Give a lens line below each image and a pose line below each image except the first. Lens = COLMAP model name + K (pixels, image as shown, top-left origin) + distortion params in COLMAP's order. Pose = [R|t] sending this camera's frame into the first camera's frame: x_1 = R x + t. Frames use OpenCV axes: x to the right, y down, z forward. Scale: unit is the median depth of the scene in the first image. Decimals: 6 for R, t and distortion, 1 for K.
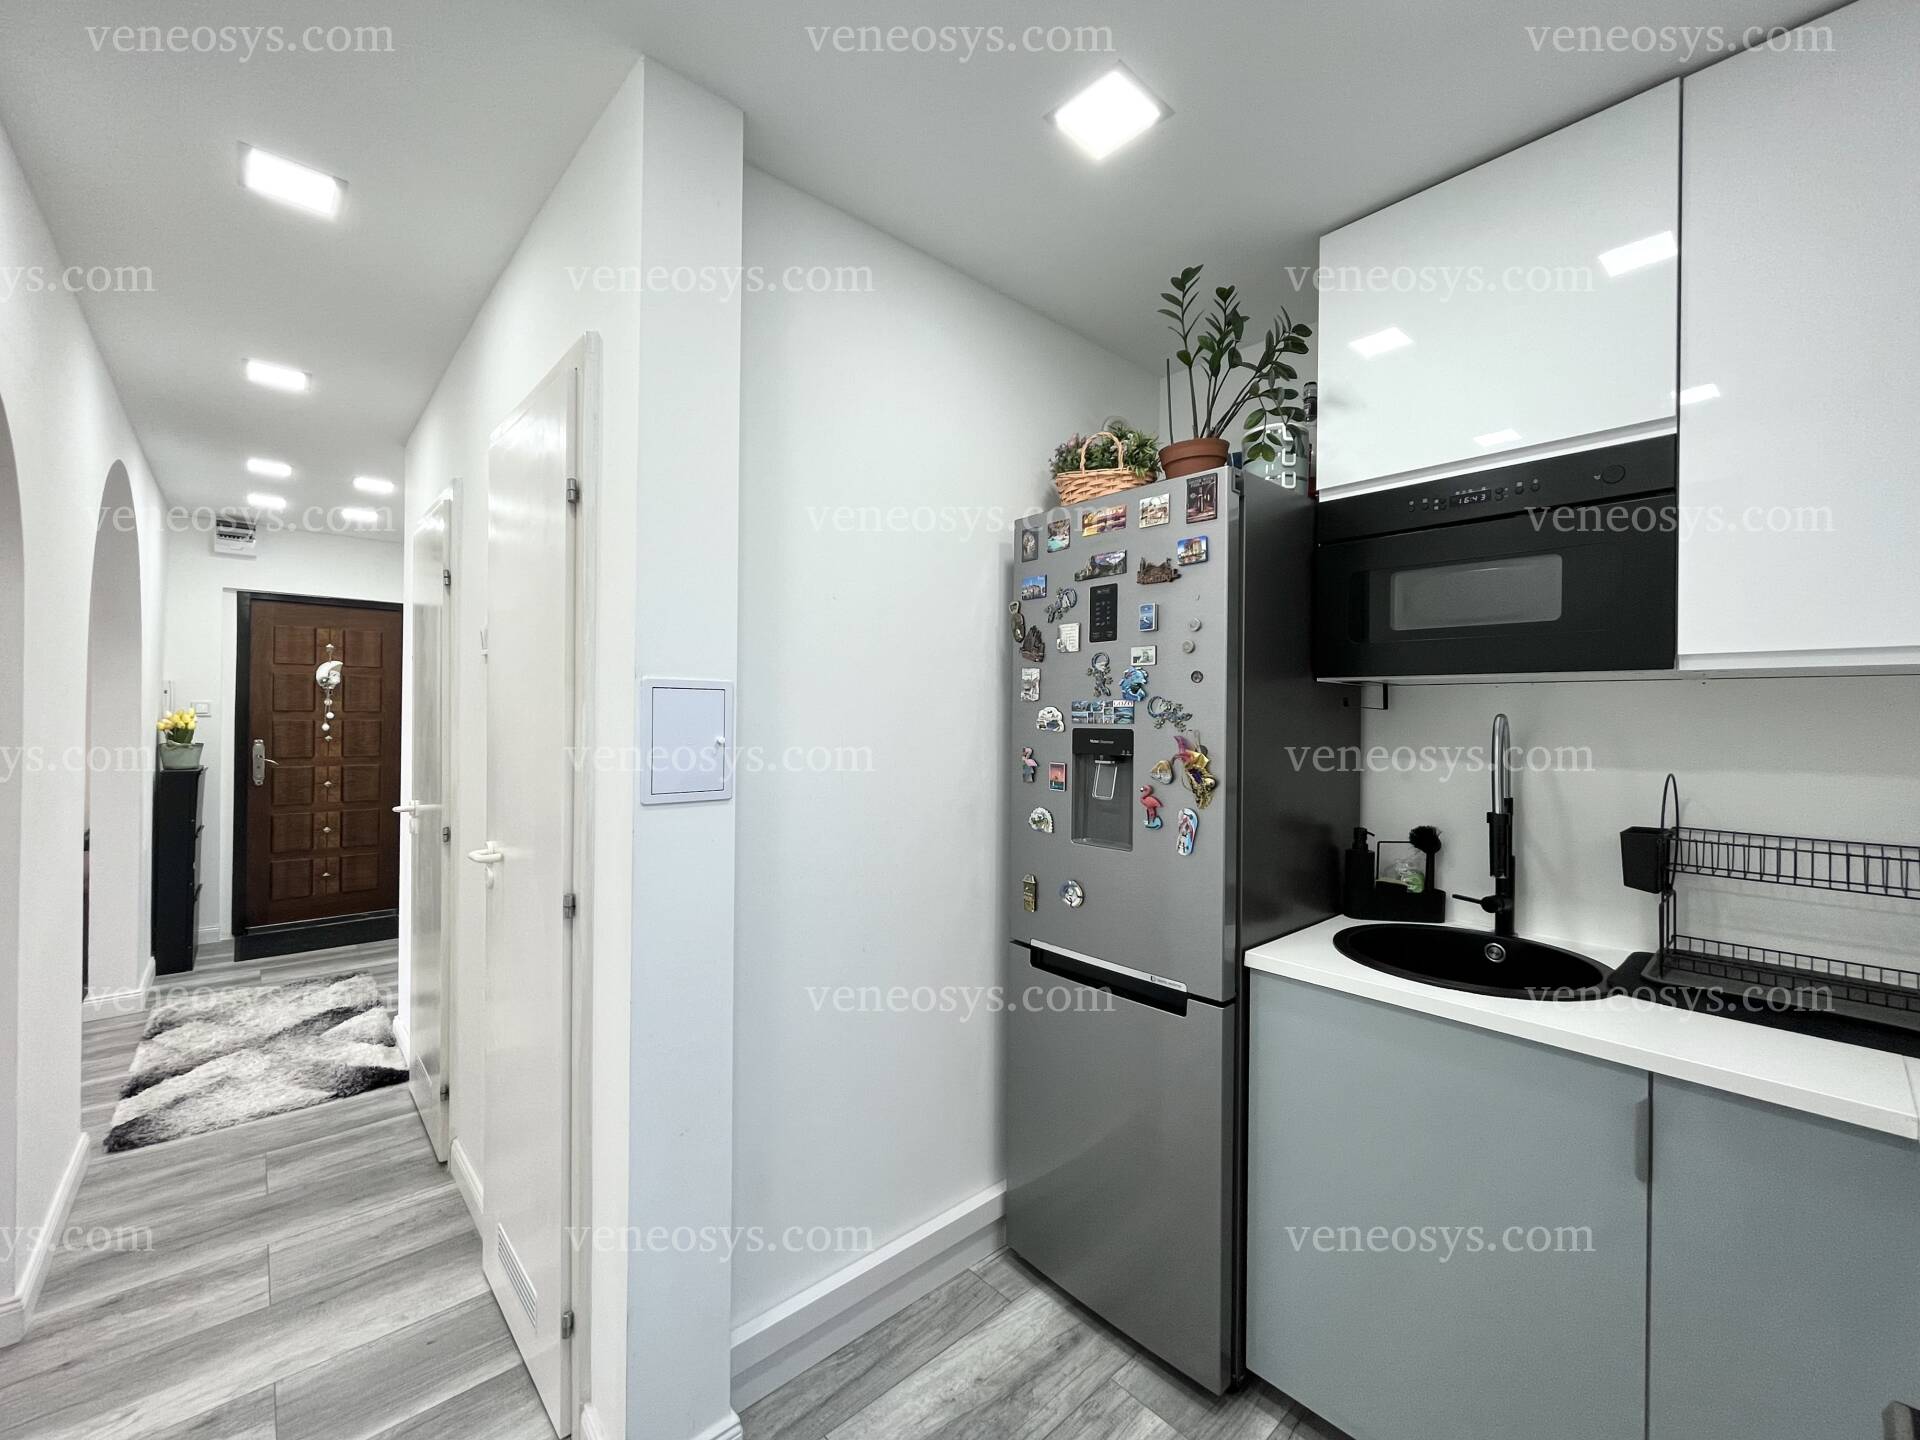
lens RADIAL K [[776.7, 0, 956.3], [0, 776.7, 716.9], [0, 0, 1]] dist [-0.003397, -0.000006]
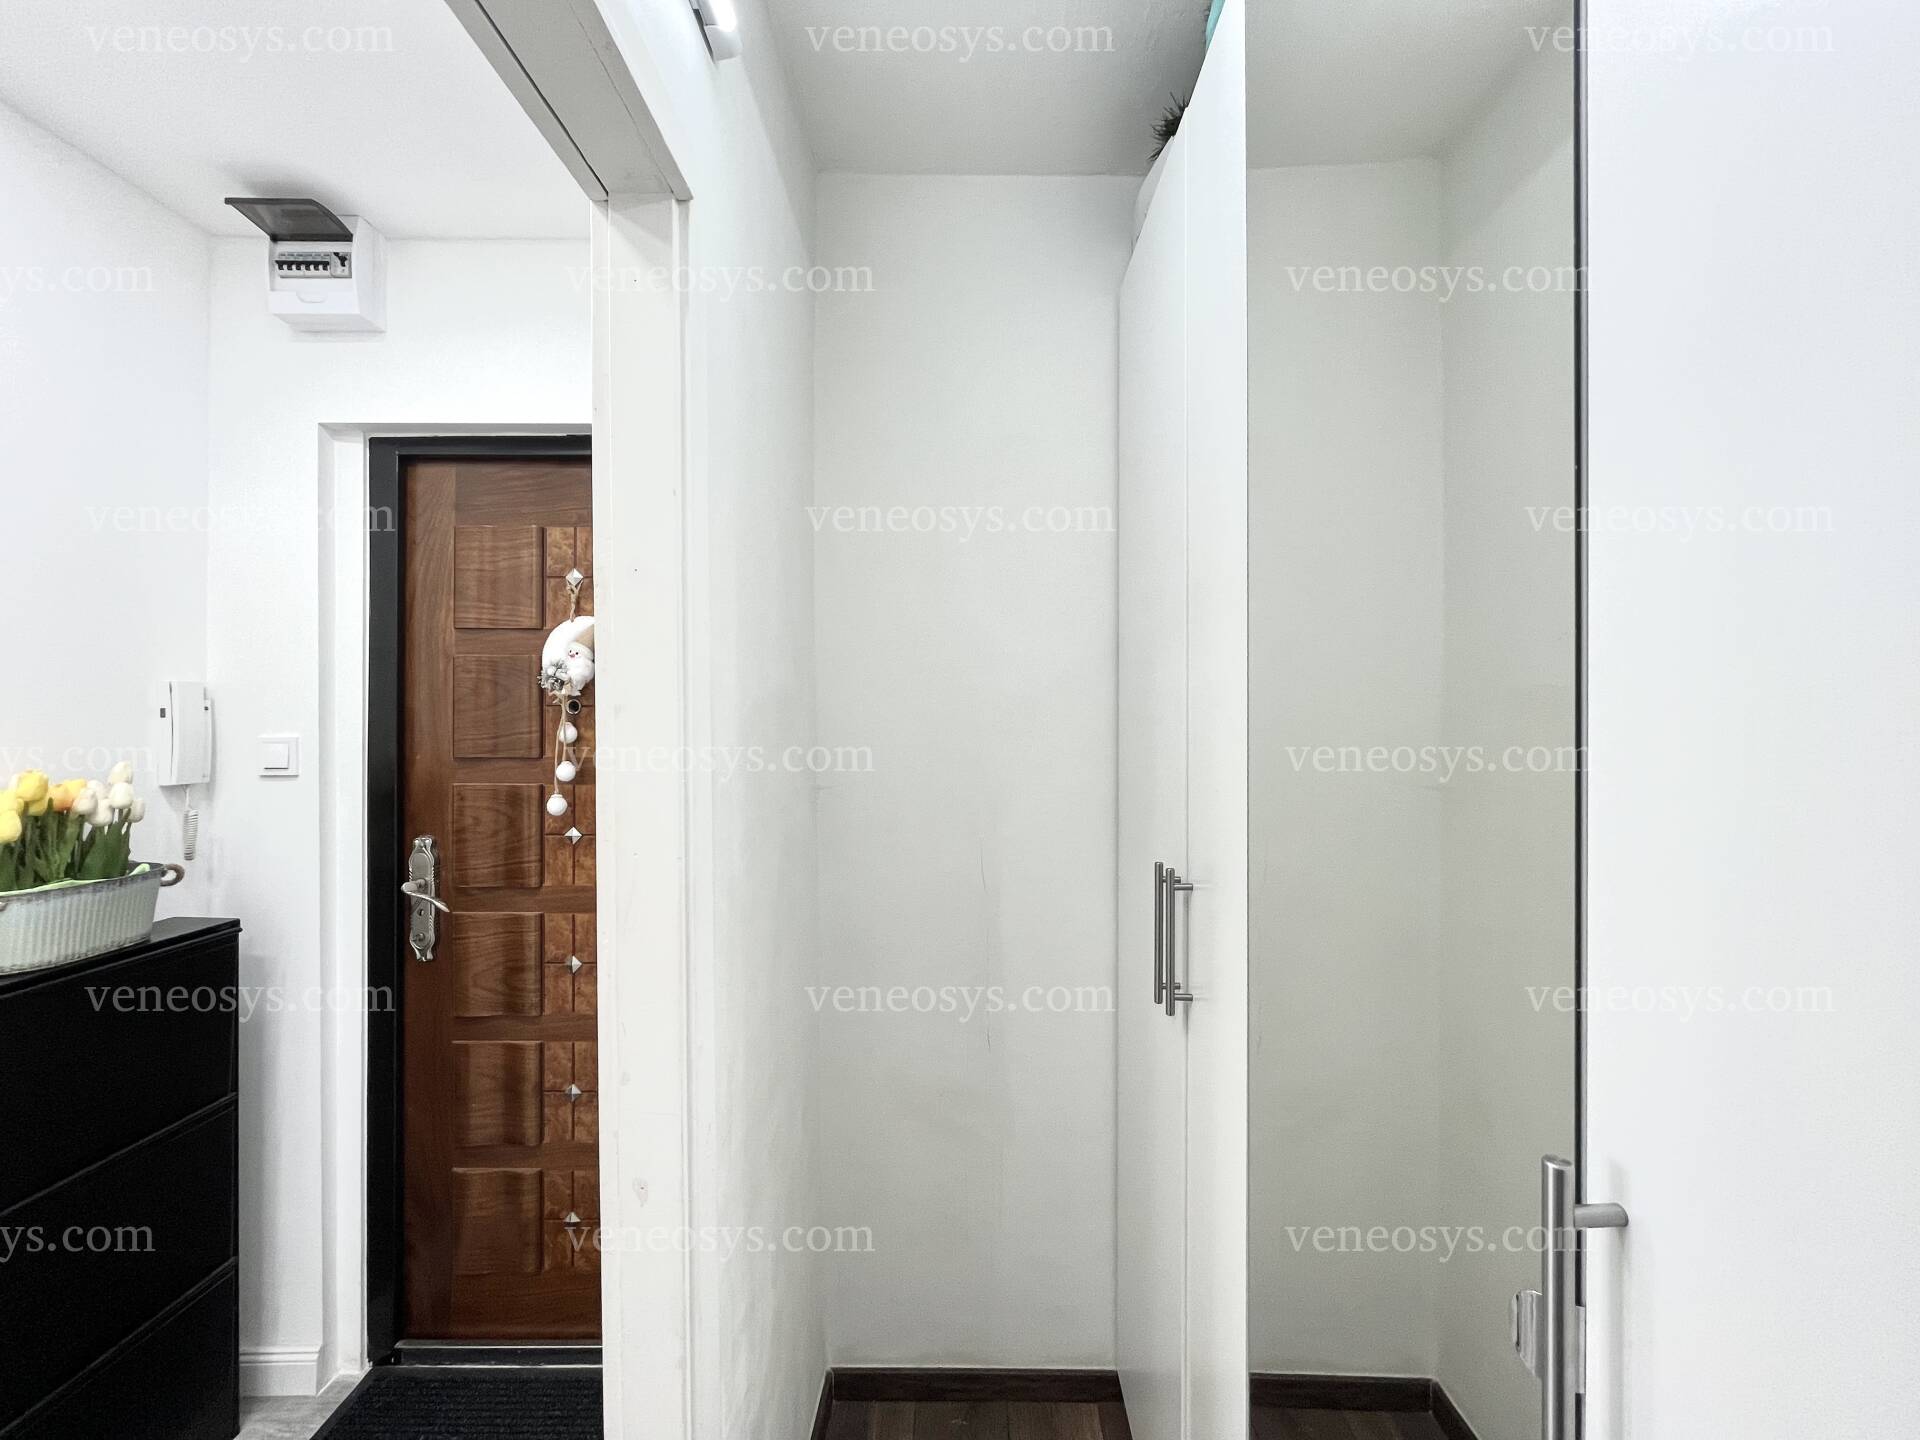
lens RADIAL K [[776.7, 0, 960.9], [0, 776.7, 723.6], [0, 0, 1]] dist [-0.003397, -0.000006]
pose [[0.742822, -0.014523, -0.669332, -0.447535], [0.012551, 0.999891, -0.007766, -0.018332], [0.669372, -0.002632, 0.742923, 0.866028]]
